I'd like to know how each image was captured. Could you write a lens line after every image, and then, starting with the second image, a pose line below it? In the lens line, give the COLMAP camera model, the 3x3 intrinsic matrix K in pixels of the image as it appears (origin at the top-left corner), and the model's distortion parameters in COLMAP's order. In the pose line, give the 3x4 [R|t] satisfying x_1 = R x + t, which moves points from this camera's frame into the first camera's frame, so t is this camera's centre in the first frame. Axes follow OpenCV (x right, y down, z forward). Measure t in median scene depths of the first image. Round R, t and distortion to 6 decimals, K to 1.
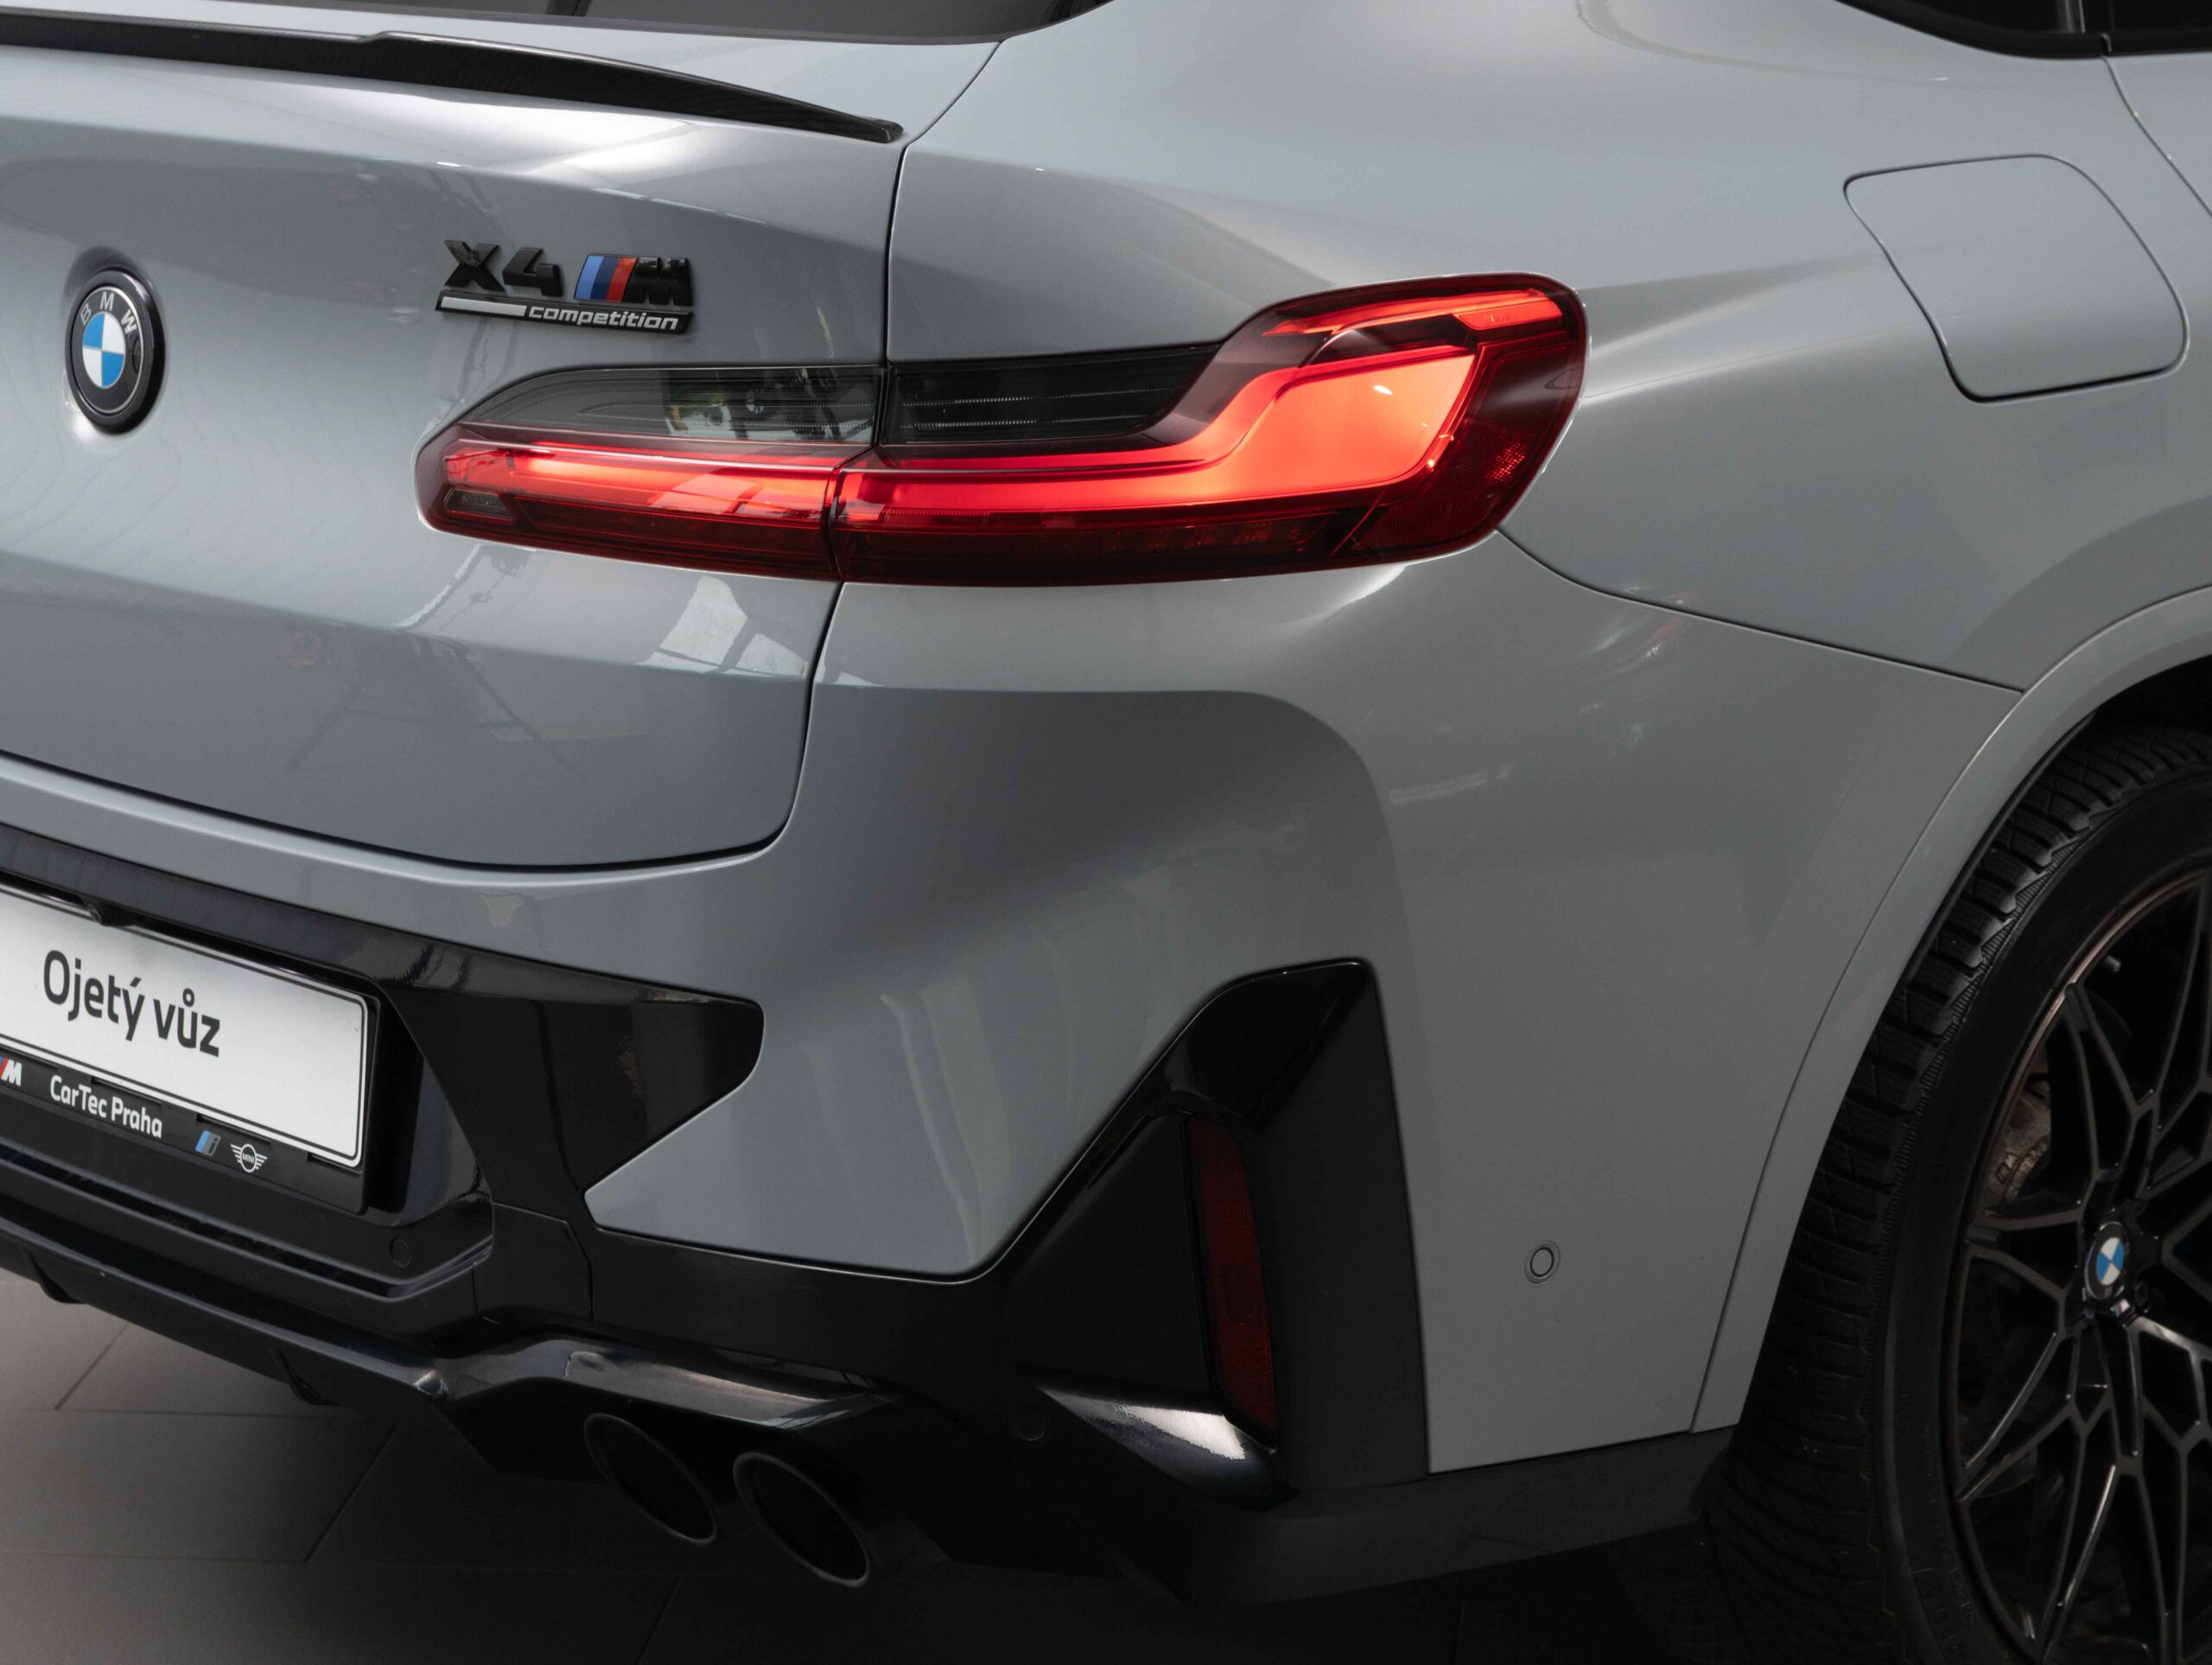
lens RADIAL K [[4723.6, 0, 1106.0], [0, 4723.6, 832.5], [0, 0, 1]] dist [0.017247, -0.670683]
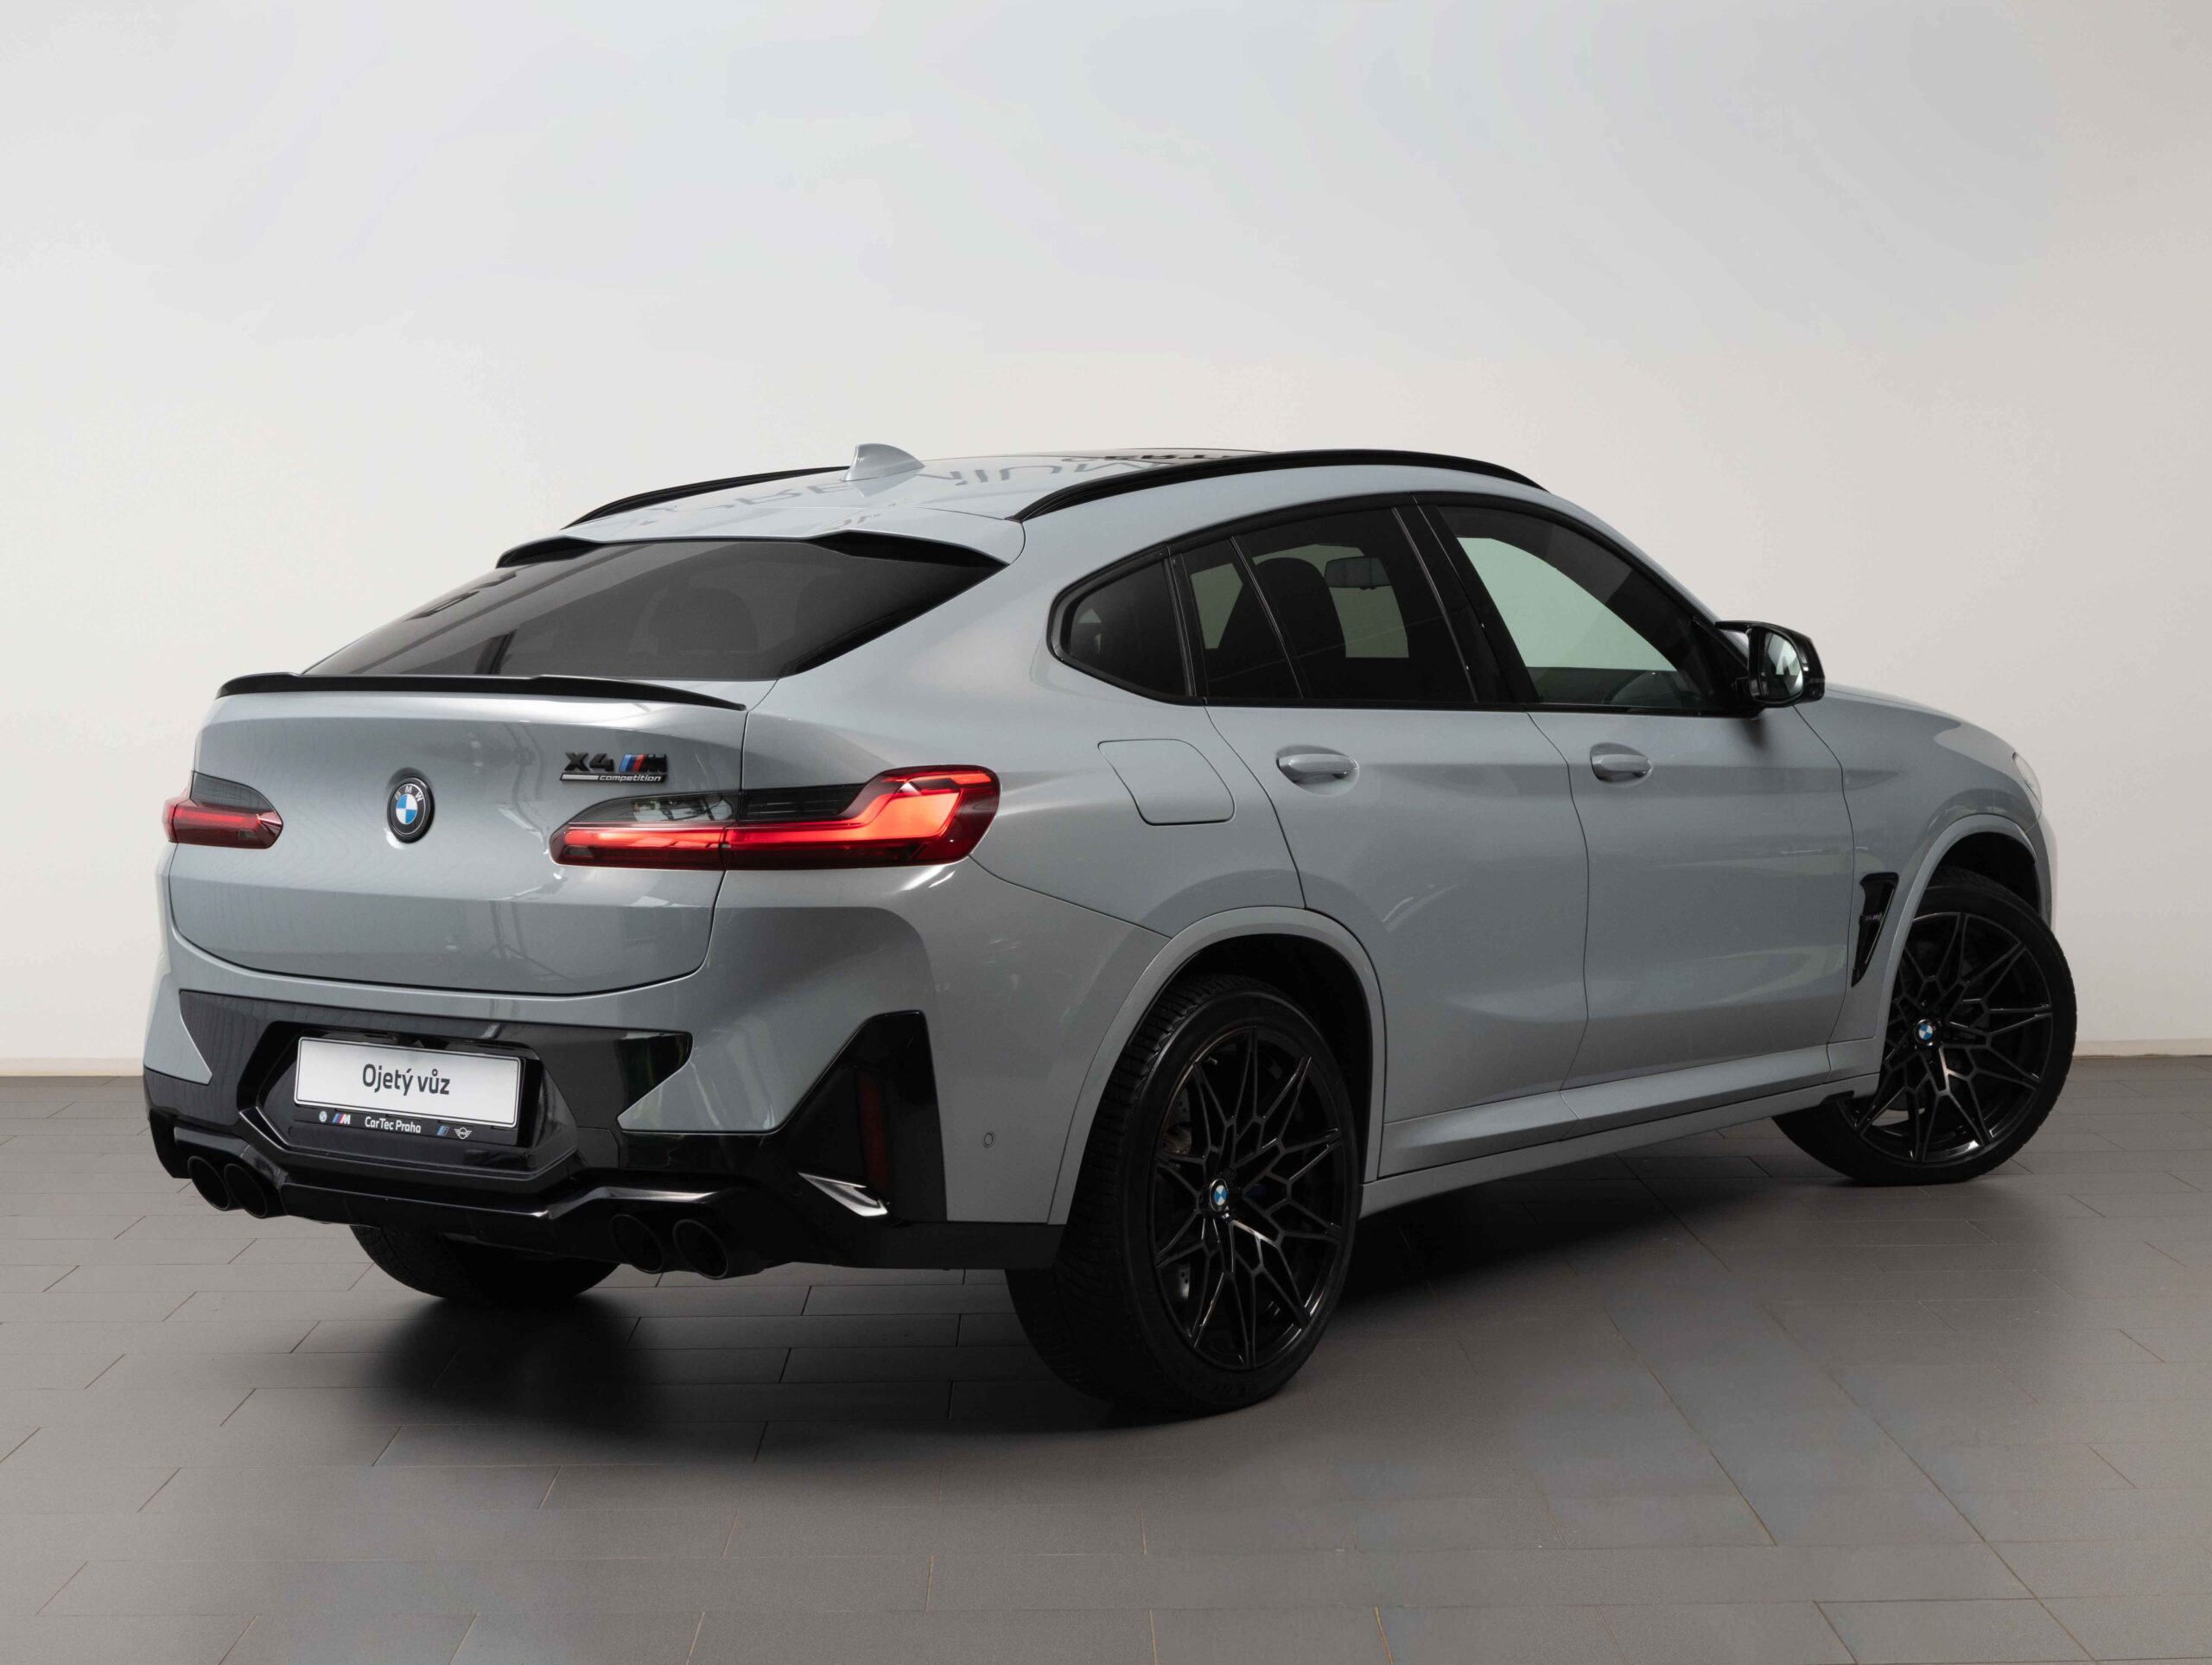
lens RADIAL K [[3796.3, 0, 1103.8], [0, 3796.3, 1044.3], [0, 0, 1]] dist [-0.030364, -0.008925]
pose [[0.991836, -0.000199, 0.127517, -0.112161], [0.018382, 0.989777, -0.141433, 0.337047], [-0.126185, 0.142622, 0.981701, -1.076076]]
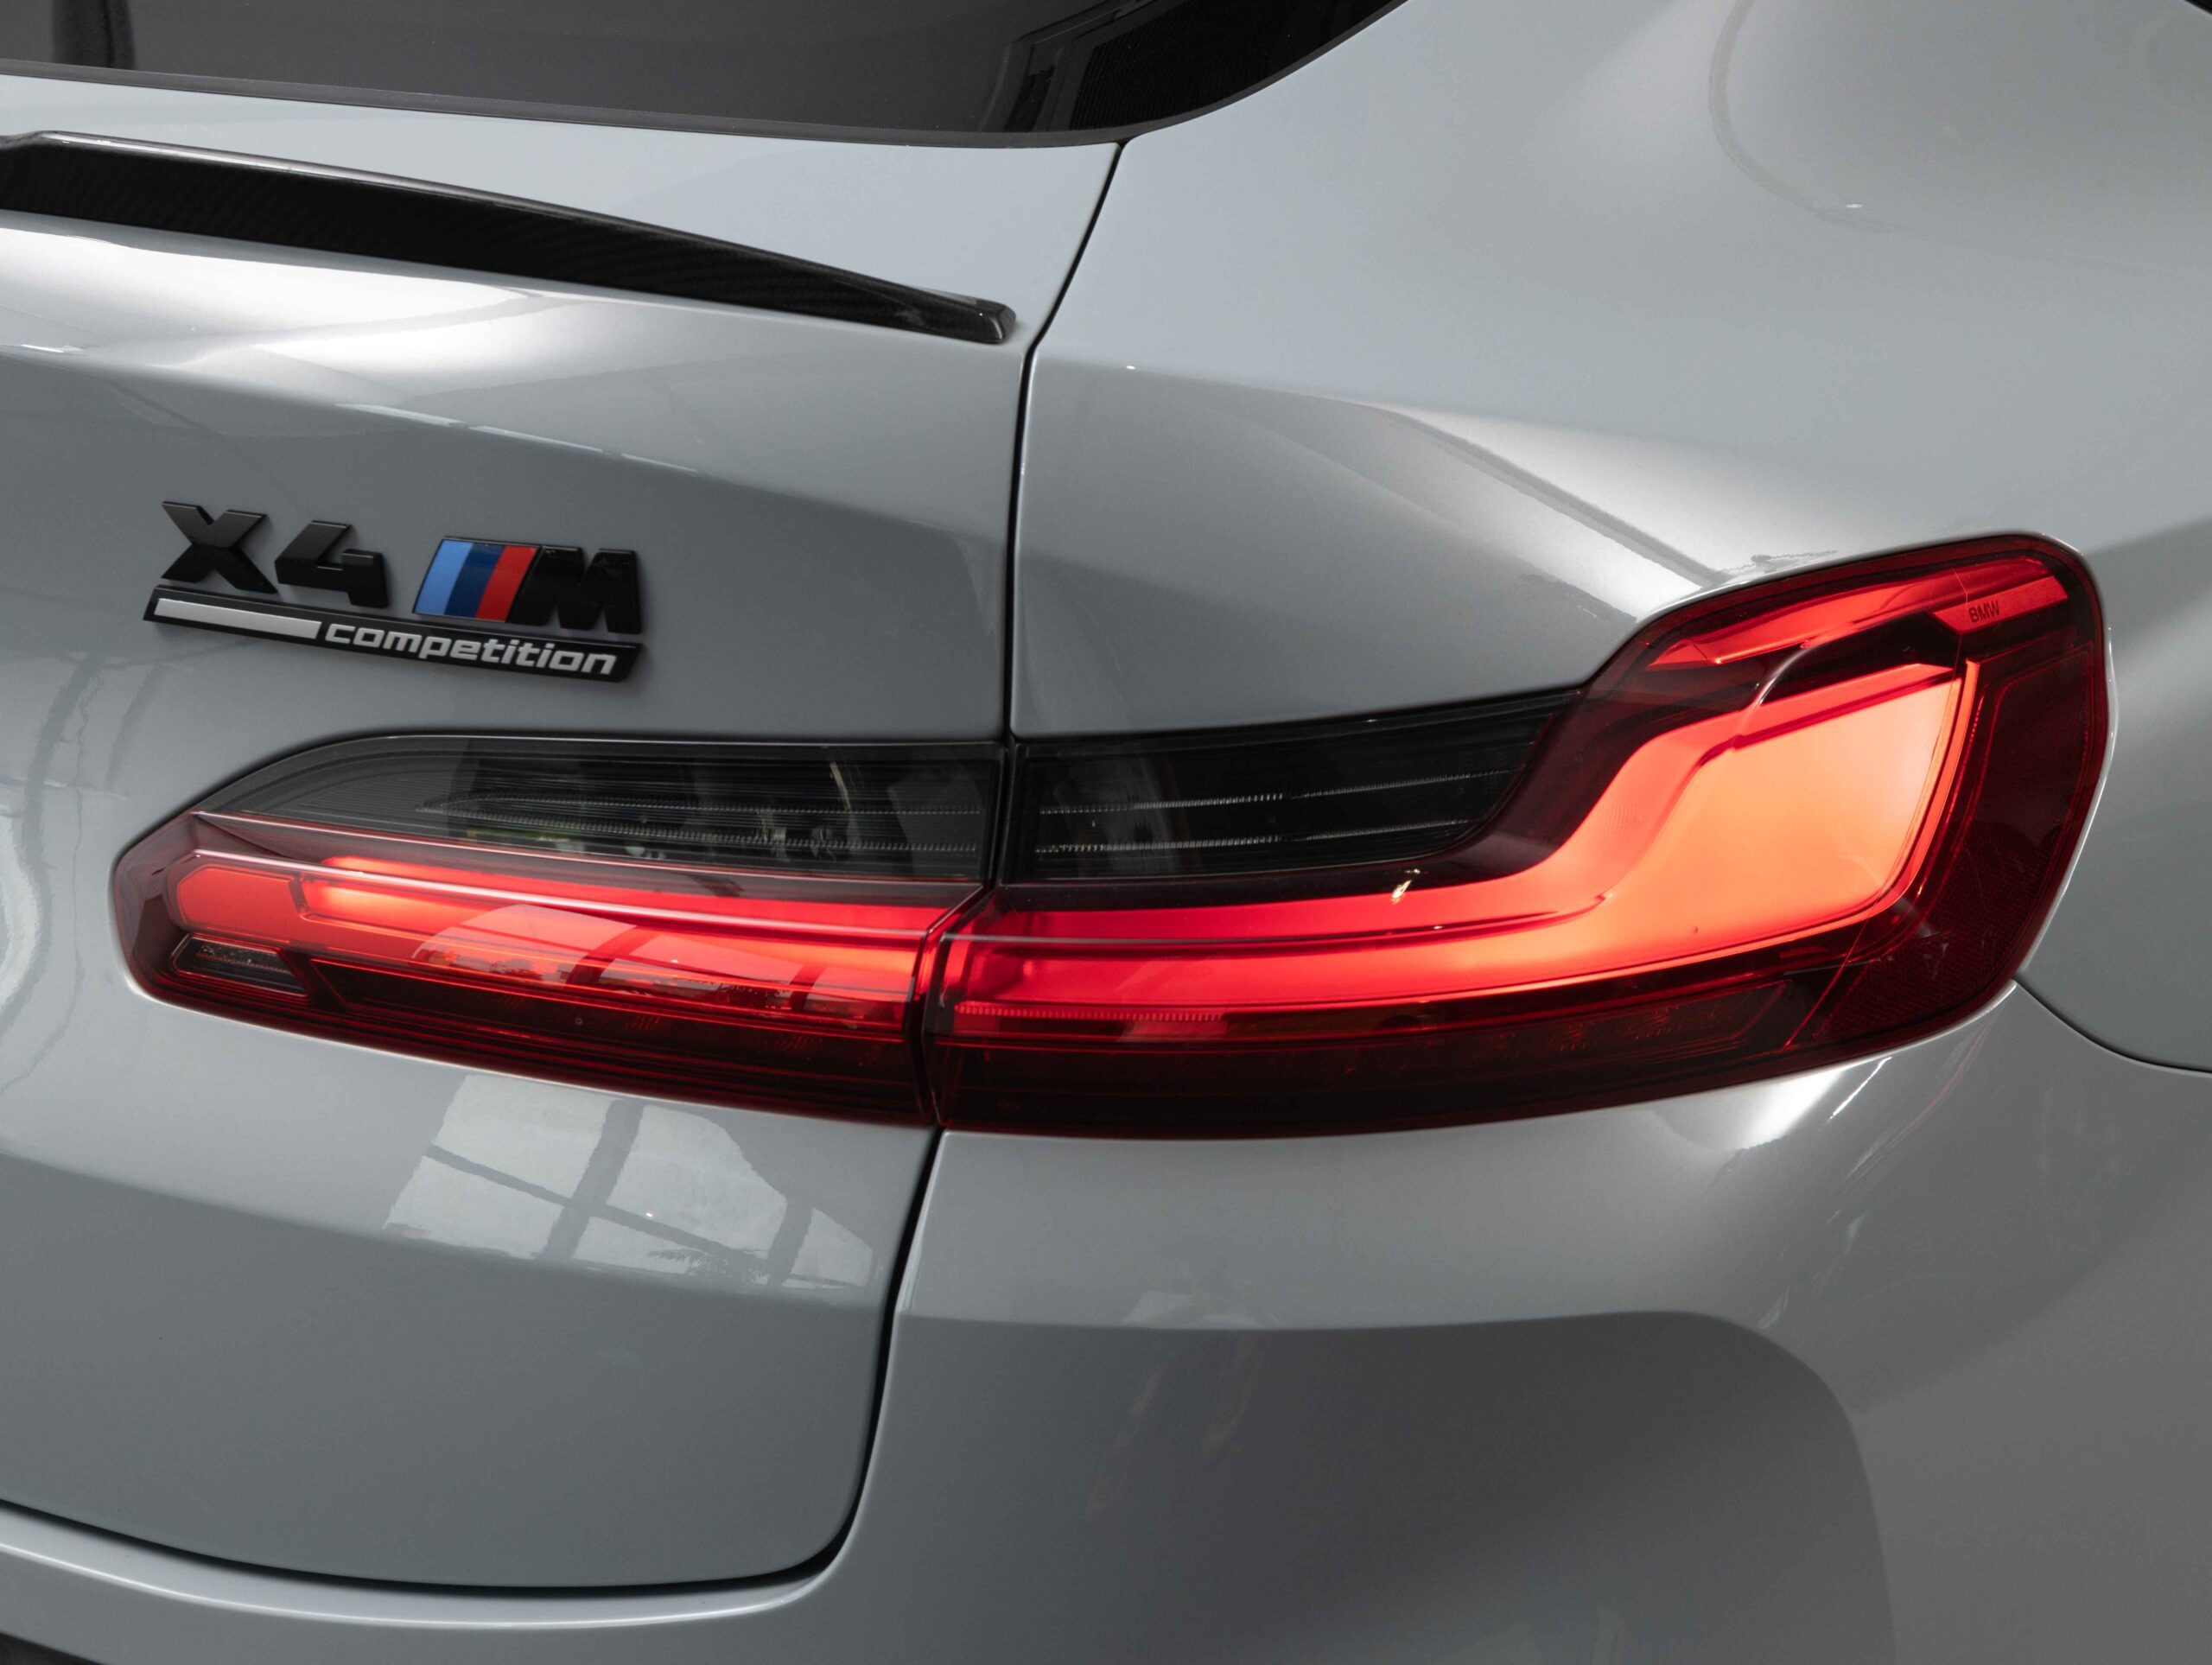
lens RADIAL K [[4723.6, 0, 1106.0], [0, 4723.6, 832.5], [0, 0, 1]] dist [0.017247, -0.670683]
pose [[0.989271, -0.028709, 0.143244, -0.110370], [0.025165, 0.999332, 0.026492, -0.097934], [-0.143909, -0.022603, 0.989333, 0.421567]]
